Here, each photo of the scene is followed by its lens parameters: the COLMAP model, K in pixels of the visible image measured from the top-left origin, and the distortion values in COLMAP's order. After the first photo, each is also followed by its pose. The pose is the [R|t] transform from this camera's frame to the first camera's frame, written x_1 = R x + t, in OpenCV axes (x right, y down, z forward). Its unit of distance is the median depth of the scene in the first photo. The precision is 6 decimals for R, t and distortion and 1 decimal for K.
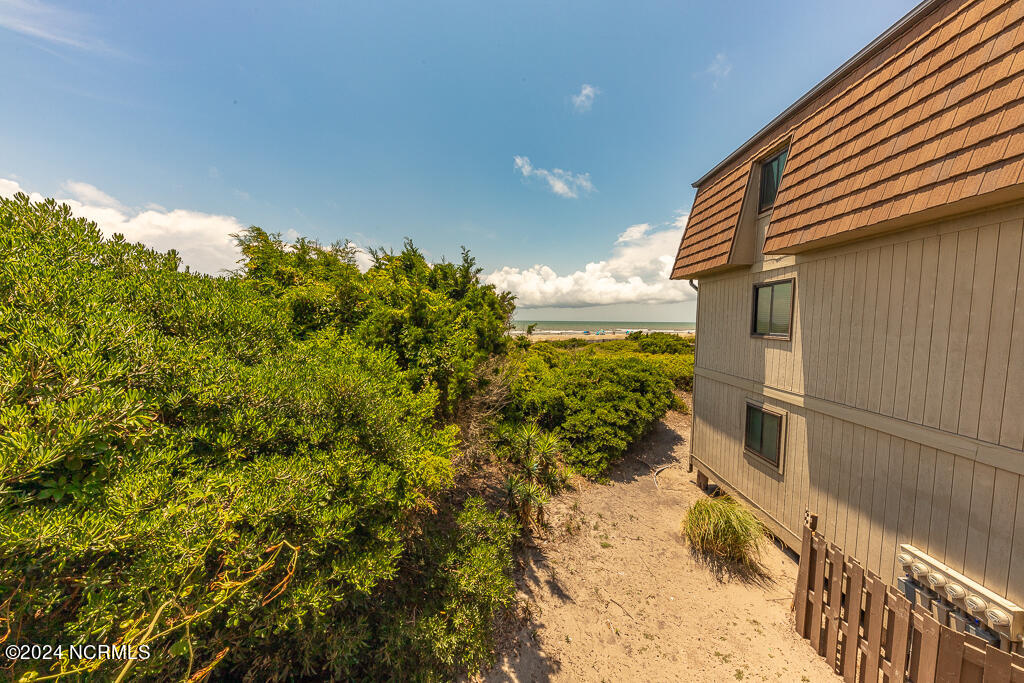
lens RADIAL K [[356.7, 0, 510.5], [0, 356.7, 344.2], [0, 0, 1]] dist [0.003001, 0.000040]
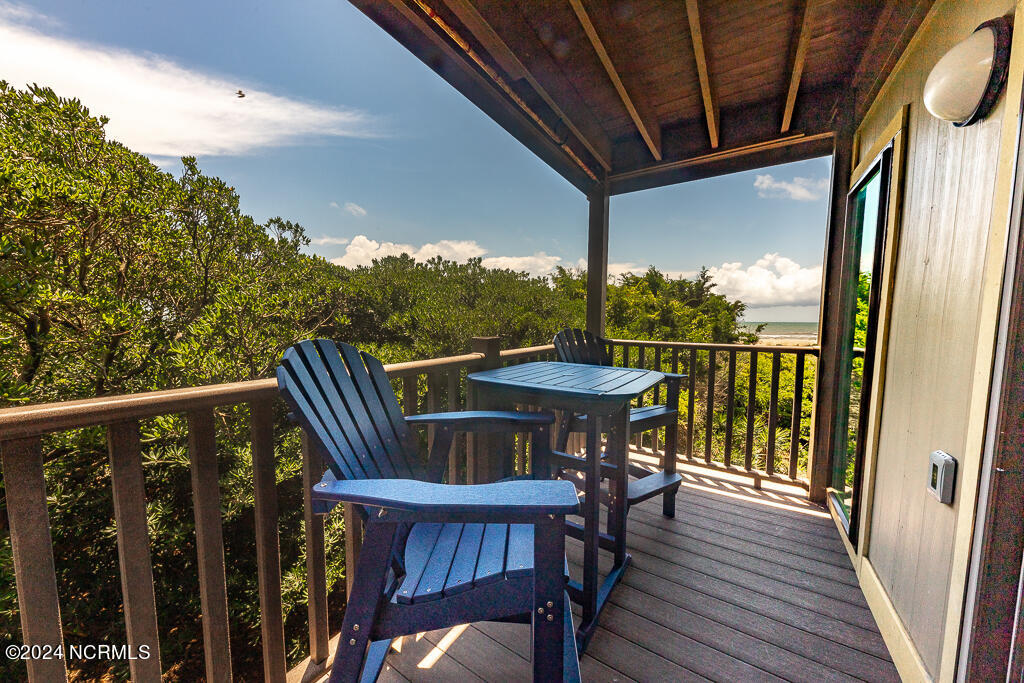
lens RADIAL K [[356.7, 0, 501.4], [0, 356.7, 346.3], [0, 0, 1]] dist [0.003001, 0.000040]
pose [[0.845773, 0.034712, -0.532413, -0.037520], [-0.033684, 0.999365, 0.011646, 0.033980], [0.532479, 0.008084, 0.846405, -0.524055]]
